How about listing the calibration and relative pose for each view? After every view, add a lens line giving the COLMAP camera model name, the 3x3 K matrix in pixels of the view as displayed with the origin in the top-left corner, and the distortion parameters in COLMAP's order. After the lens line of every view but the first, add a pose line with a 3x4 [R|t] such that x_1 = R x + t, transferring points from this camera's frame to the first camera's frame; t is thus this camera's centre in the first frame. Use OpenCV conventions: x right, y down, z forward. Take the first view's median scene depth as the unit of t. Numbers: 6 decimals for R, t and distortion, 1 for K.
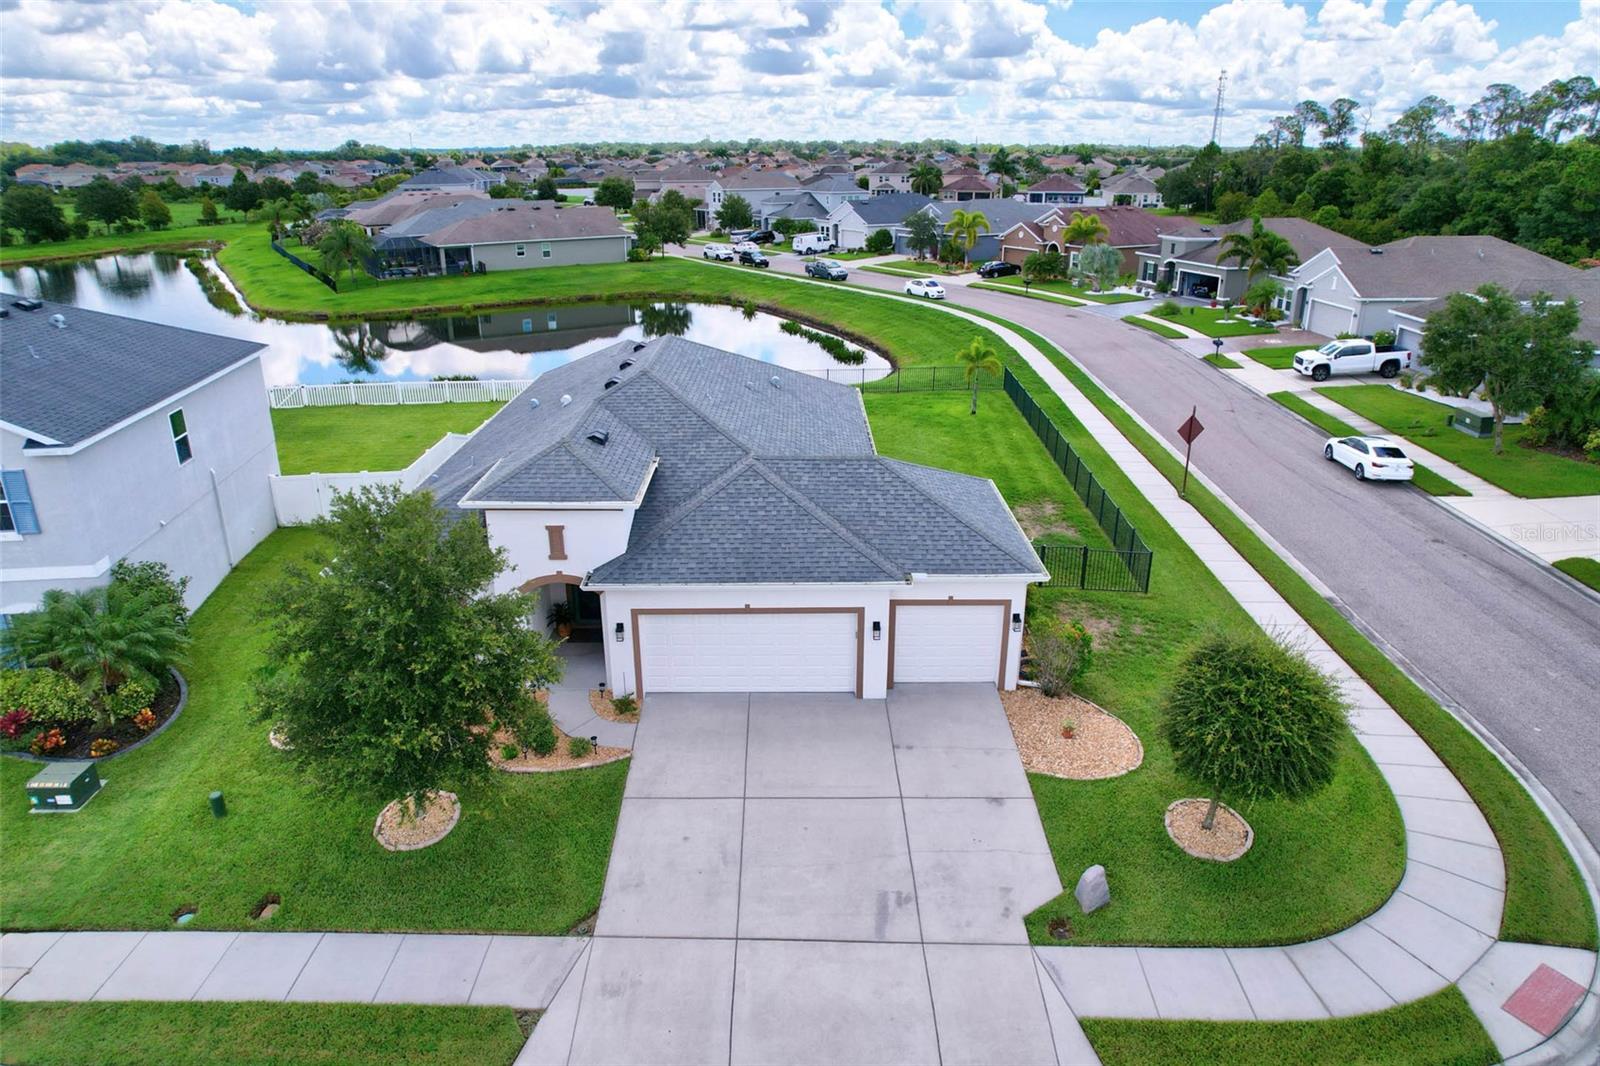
lens RADIAL K [[1022.9, 0, 795.5], [0, 1022.9, 522.8], [0, 0, 1]] dist [-0.072551, 0.065153]
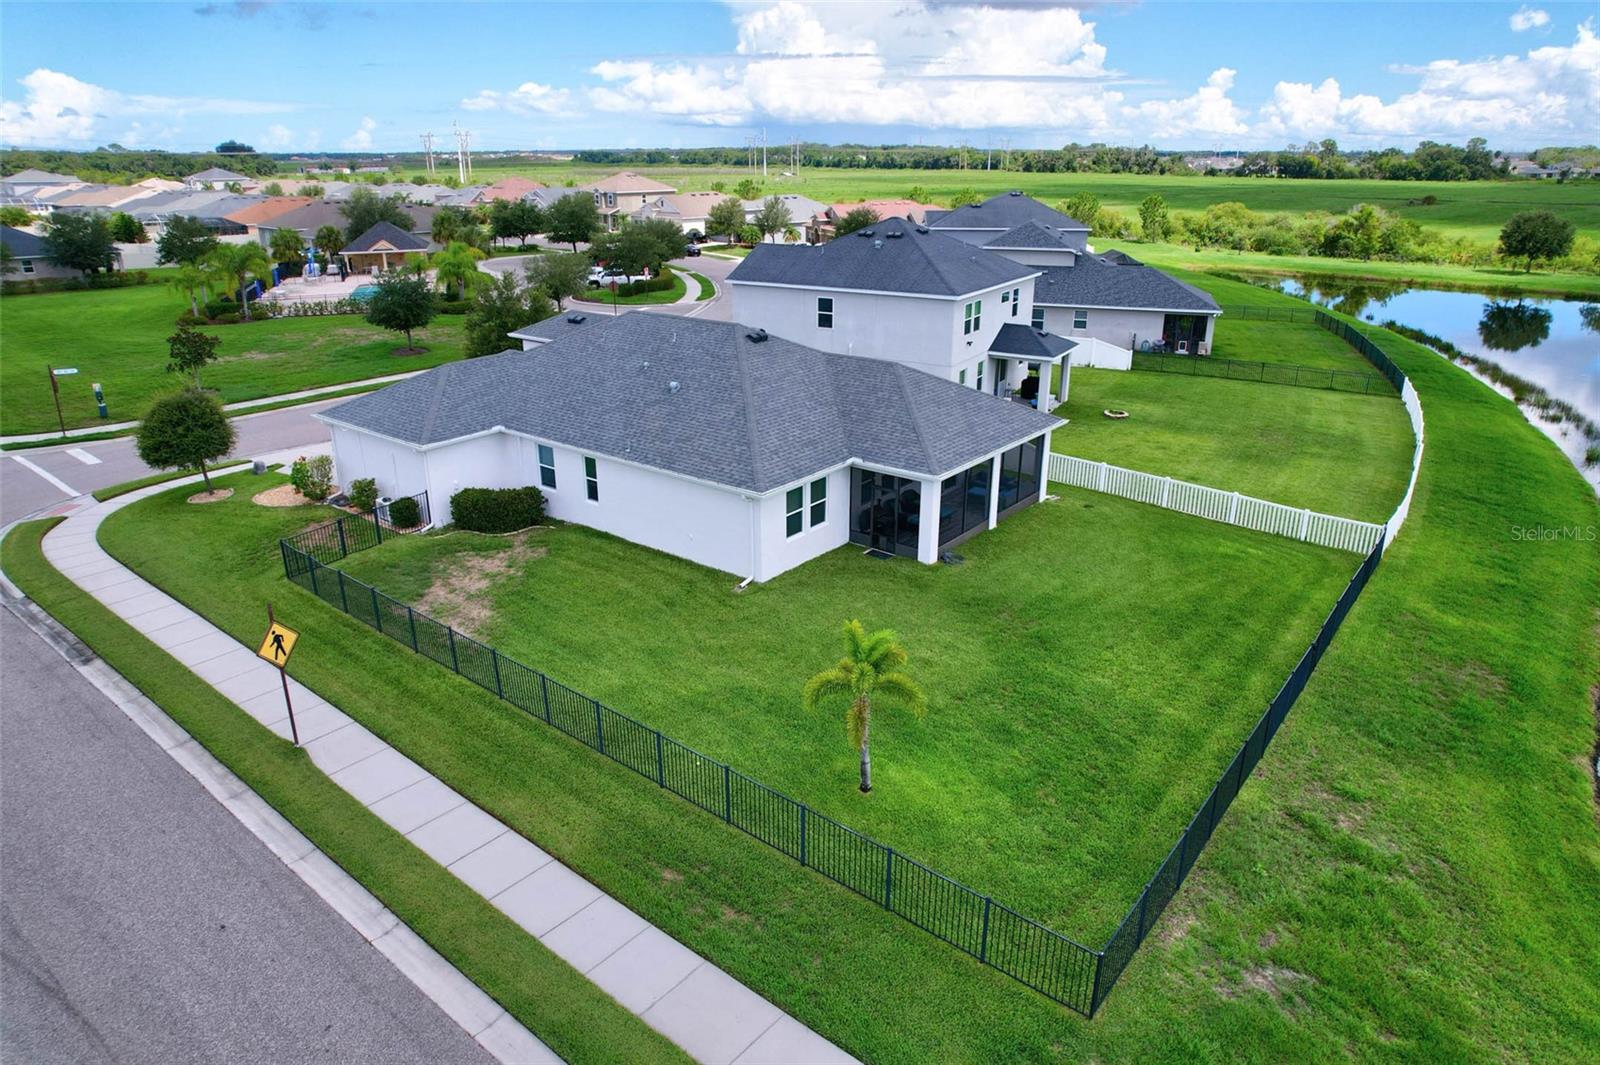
lens RADIAL K [[1022.9, 0, 800.3], [0, 1022.9, 527.2], [0, 0, 1]] dist [-0.072551, 0.065153]
pose [[-0.617903, 0.277300, -0.735731, 0.432402], [-0.270220, 0.803846, 0.529917, -0.377226], [0.738361, 0.526247, -0.421767, 1.012309]]
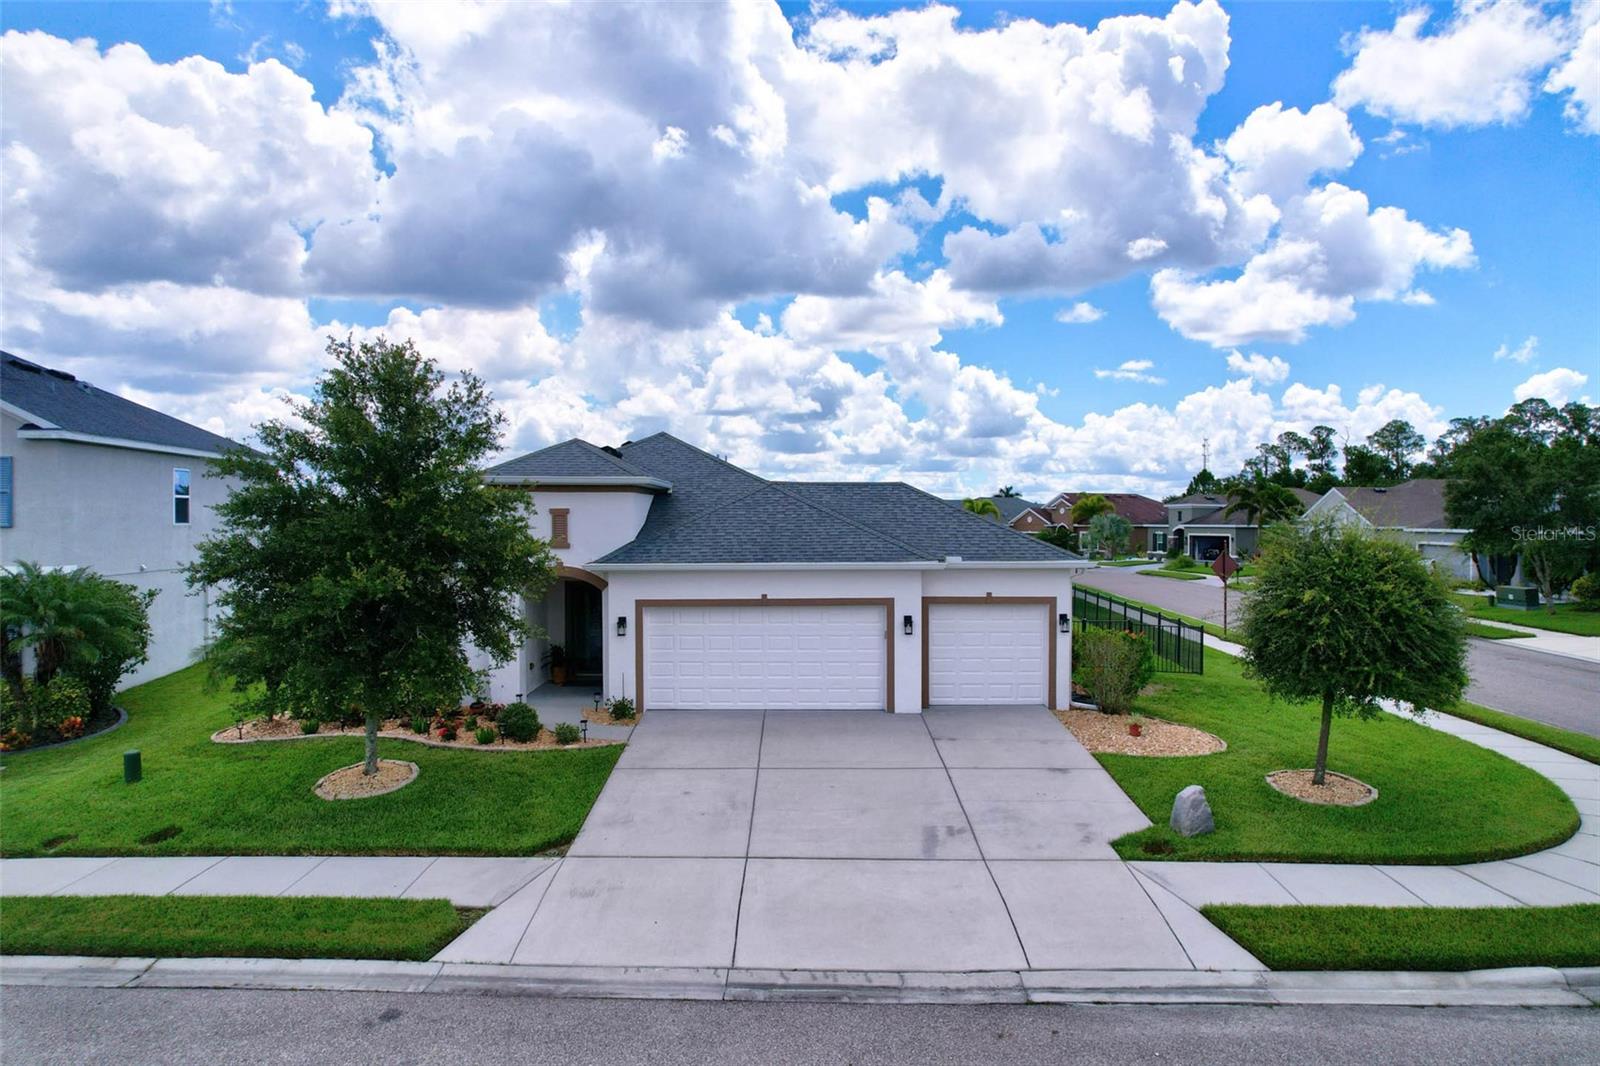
lens RADIAL K [[1022.9, 0, 794.6], [0, 1022.9, 517.8], [0, 0, 1]] dist [-0.072551, 0.065153]
pose [[0.999912, 0.002994, -0.012888, -0.003811], [-0.007279, 0.937900, -0.346830, 0.140790], [0.011049, 0.346894, 0.937839, 0.054733]]
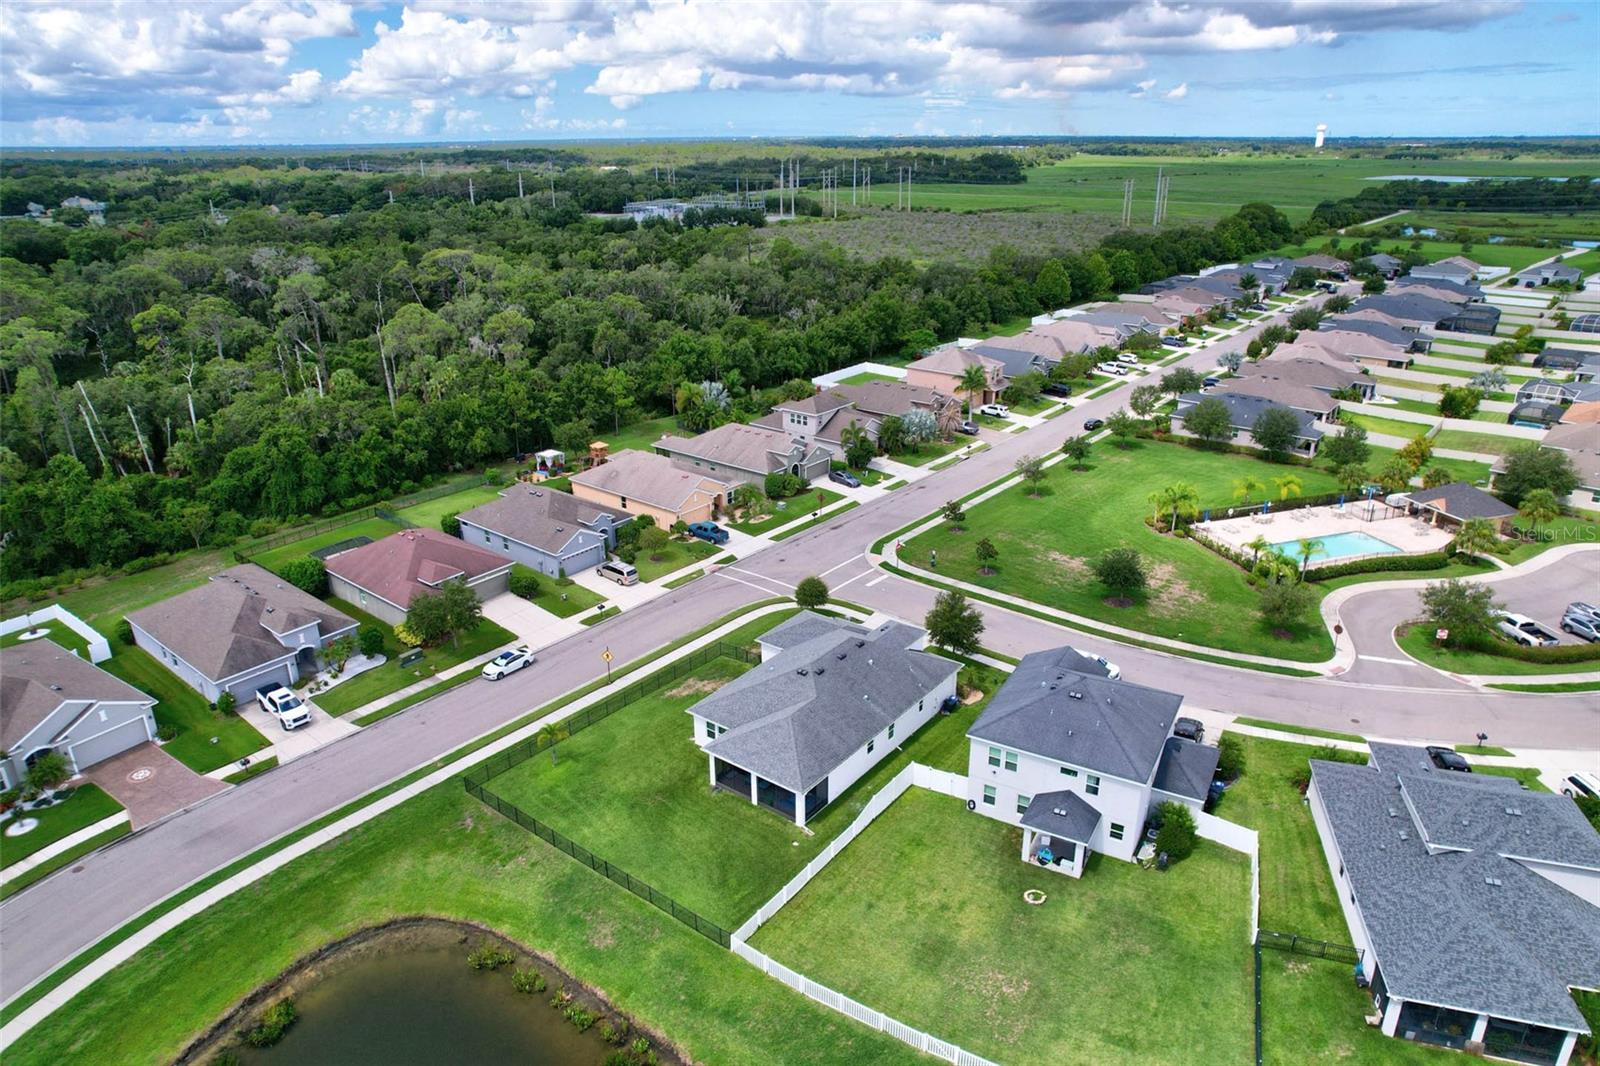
lens RADIAL K [[1022.9, 0, 796.7], [0, 1022.9, 537.3], [0, 0, 1]] dist [-0.072551, 0.065153]
pose [[-0.793113, -0.216566, 0.569272, -0.840334], [0.221034, 0.768594, 0.600339, -1.113584], [-0.567552, 0.601965, -0.561713, 1.332208]]
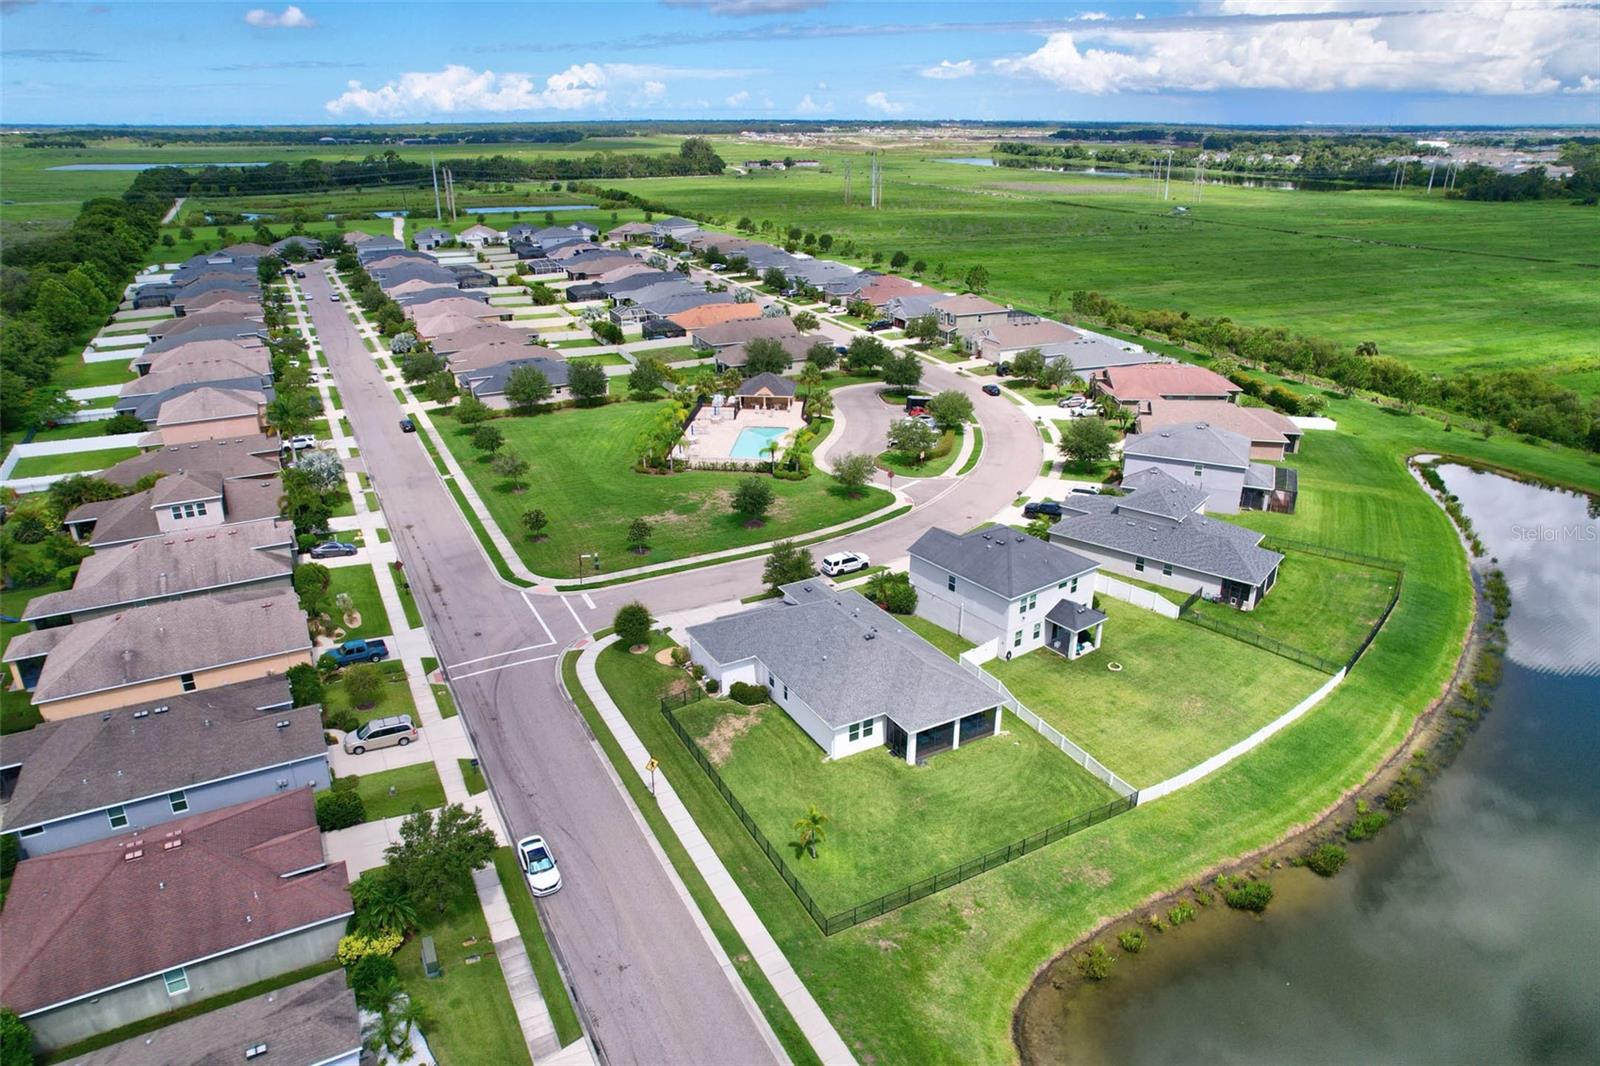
lens RADIAL K [[1022.9, 0, 798.8], [0, 1022.9, 533.0], [0, 0, 1]] dist [-0.072551, 0.065153]
pose [[-0.872455, 0.188604, -0.450833, 0.640572], [-0.167151, 0.751719, 0.637949, -1.141697], [0.459220, 0.631939, -0.624316, 1.414467]]
